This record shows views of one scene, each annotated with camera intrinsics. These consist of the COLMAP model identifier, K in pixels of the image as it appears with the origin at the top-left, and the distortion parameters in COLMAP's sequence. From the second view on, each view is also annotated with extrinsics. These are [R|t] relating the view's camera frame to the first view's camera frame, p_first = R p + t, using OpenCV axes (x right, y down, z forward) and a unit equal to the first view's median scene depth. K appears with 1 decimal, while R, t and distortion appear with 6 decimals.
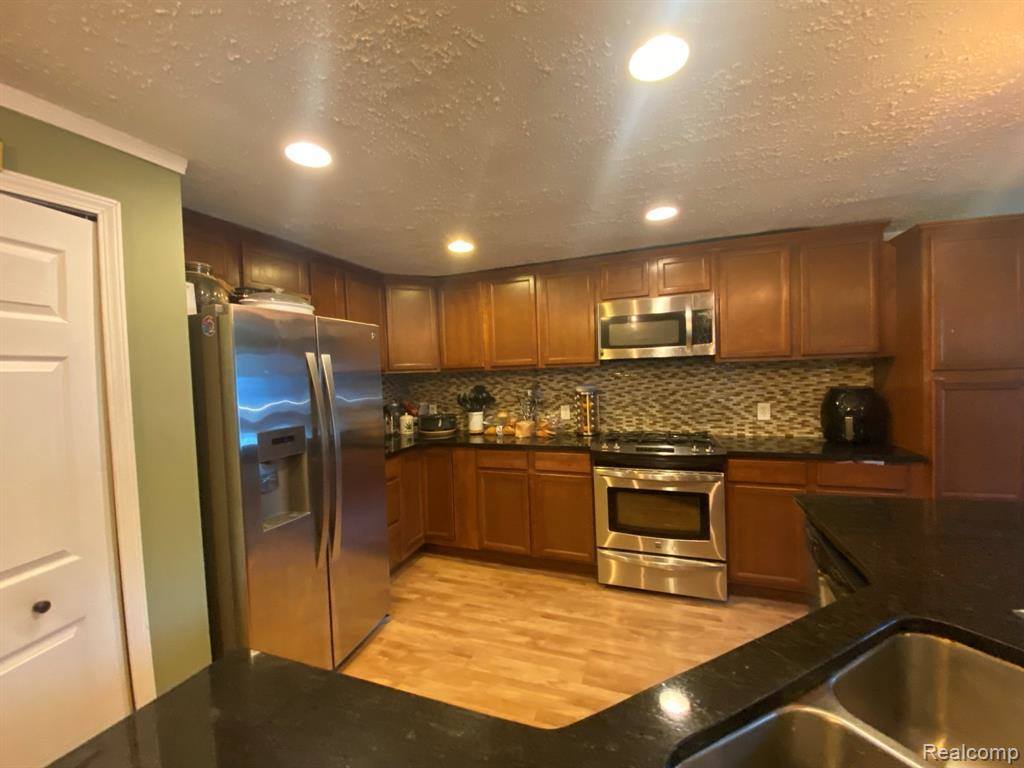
lens RADIAL K [[417.0, 0, 512.7], [0, 417.0, 385.5], [0, 0, 1]] dist [0.038109, -0.029512]
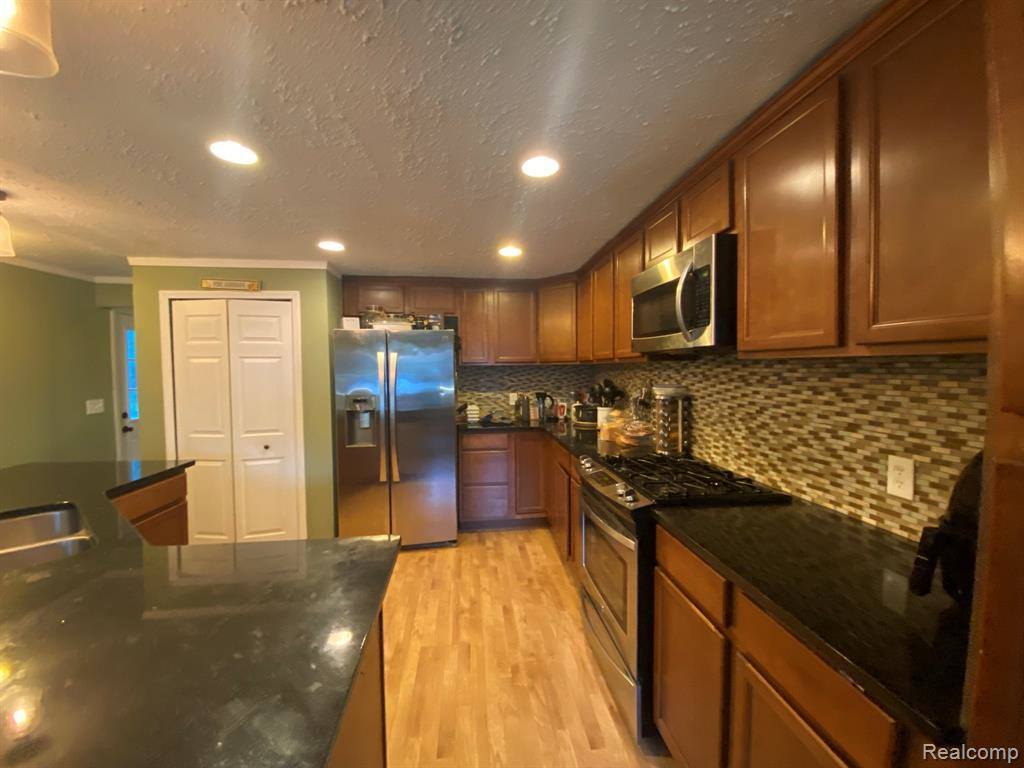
lens RADIAL K [[417.0, 0, 512.7], [0, 417.0, 385.5], [0, 0, 1]] dist [0.038109, -0.029512]
pose [[0.439994, 0.068485, -0.895385, 0.777345], [-0.038128, 0.997613, 0.057567, -0.037833], [0.897191, 0.008810, 0.441555, 0.455247]]
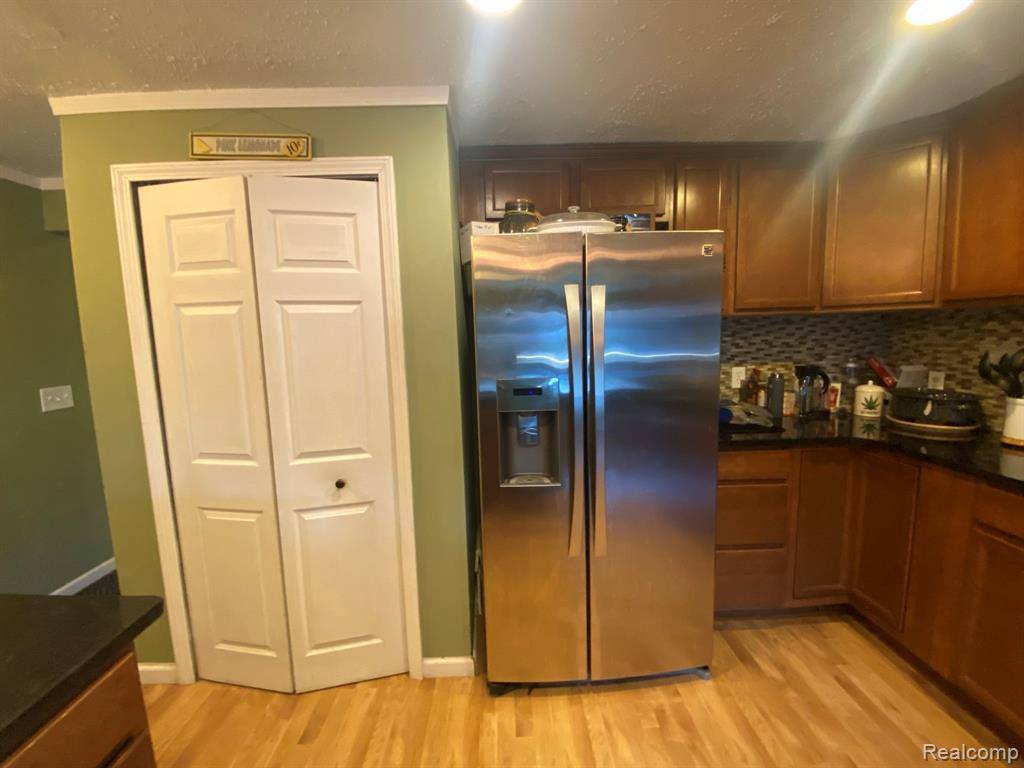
lens RADIAL K [[417.0, 0, 512.7], [0, 417.0, 385.5], [0, 0, 1]] dist [0.038109, -0.029512]
pose [[0.375418, 0.134216, -0.917086, 0.123191], [-0.019909, 0.990399, 0.136795, 0.001159], [0.926642, -0.033097, 0.374486, 0.376767]]
